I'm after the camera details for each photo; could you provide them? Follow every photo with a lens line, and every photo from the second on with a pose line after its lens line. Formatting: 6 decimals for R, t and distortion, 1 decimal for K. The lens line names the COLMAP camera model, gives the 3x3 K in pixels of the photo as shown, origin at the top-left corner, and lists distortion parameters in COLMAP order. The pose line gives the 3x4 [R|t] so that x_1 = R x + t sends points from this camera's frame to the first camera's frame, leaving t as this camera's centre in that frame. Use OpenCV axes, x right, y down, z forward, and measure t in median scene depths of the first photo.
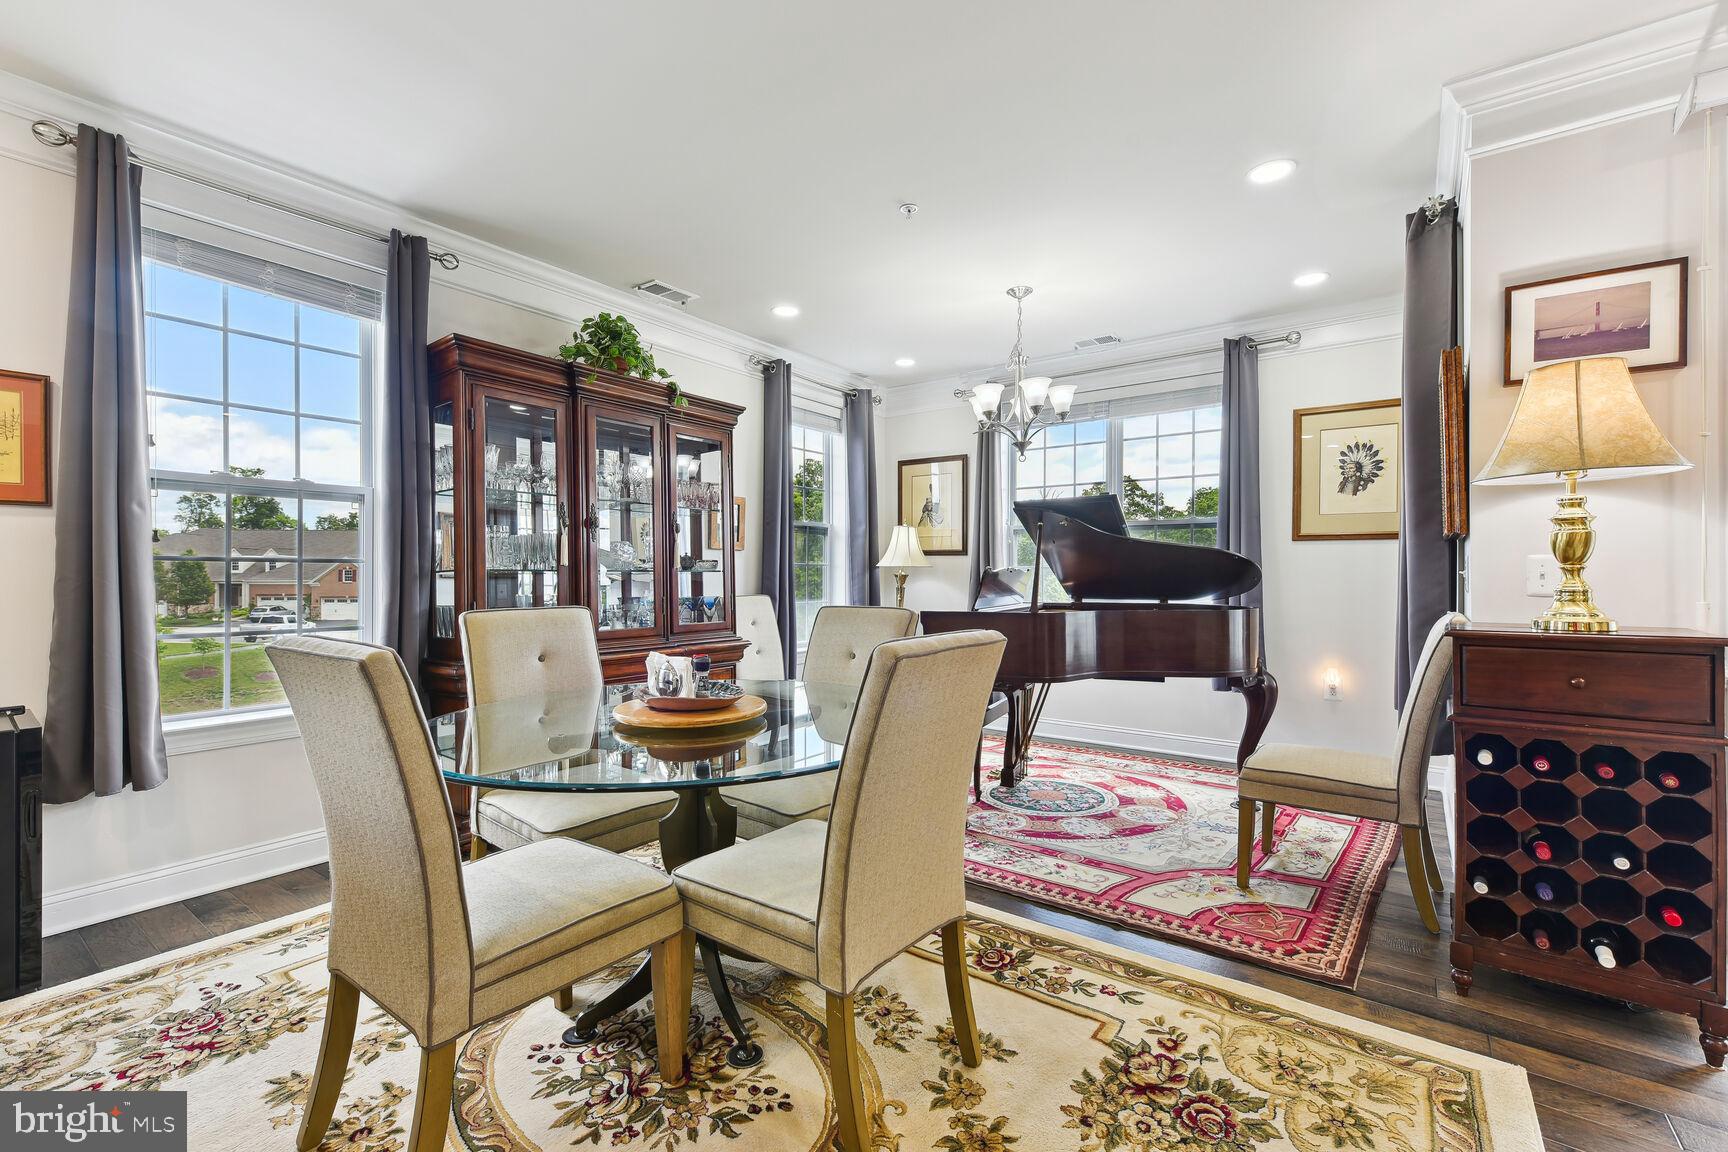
lens RADIAL K [[737.4, 0, 859.5], [0, 737.4, 573.2], [0, 0, 1]] dist [0.001383, -0.000226]
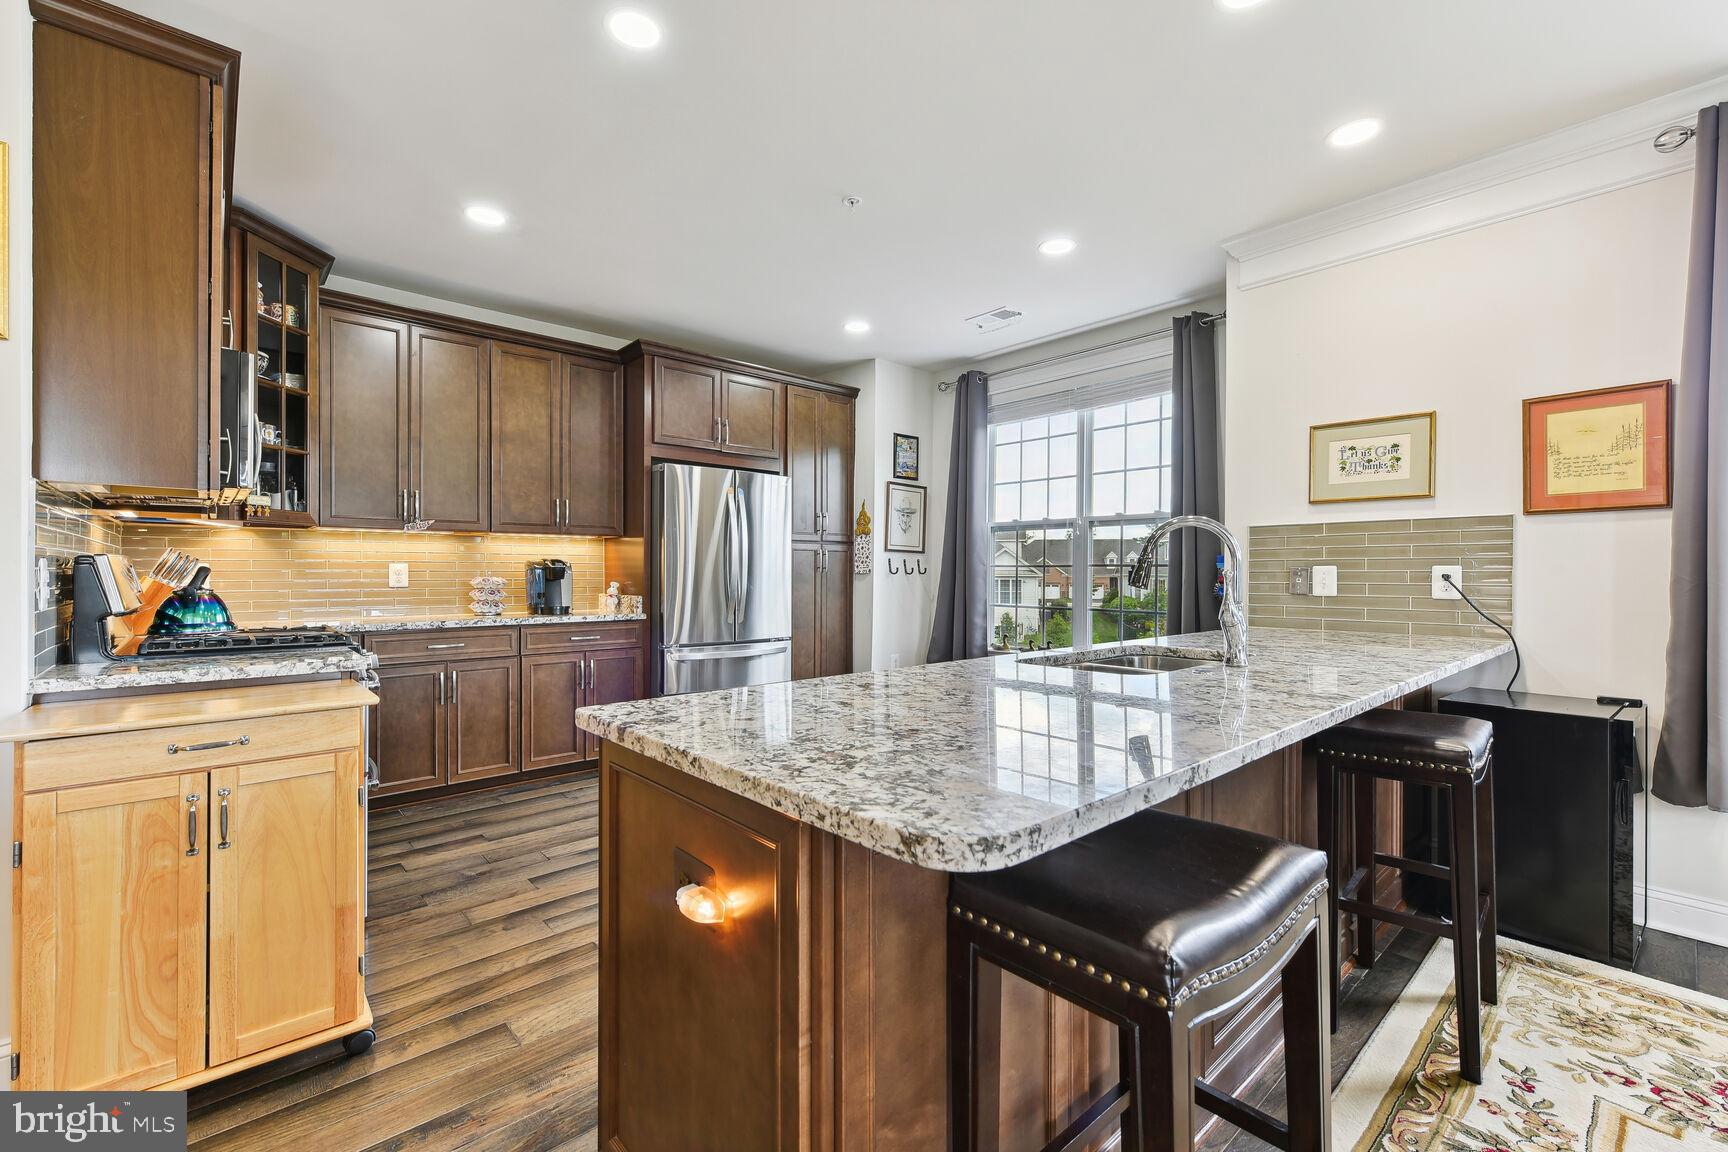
lens RADIAL K [[730.9, 0, 859.5], [0, 730.9, 574.4], [0, 0, 1]] dist [0.001276, 0.000159]
pose [[-0.204697, 0.003451, -0.978819, 0.088551], [-0.002279, 0.999989, 0.004002, -0.000660], [0.978823, 0.003050, -0.204687, 0.095020]]
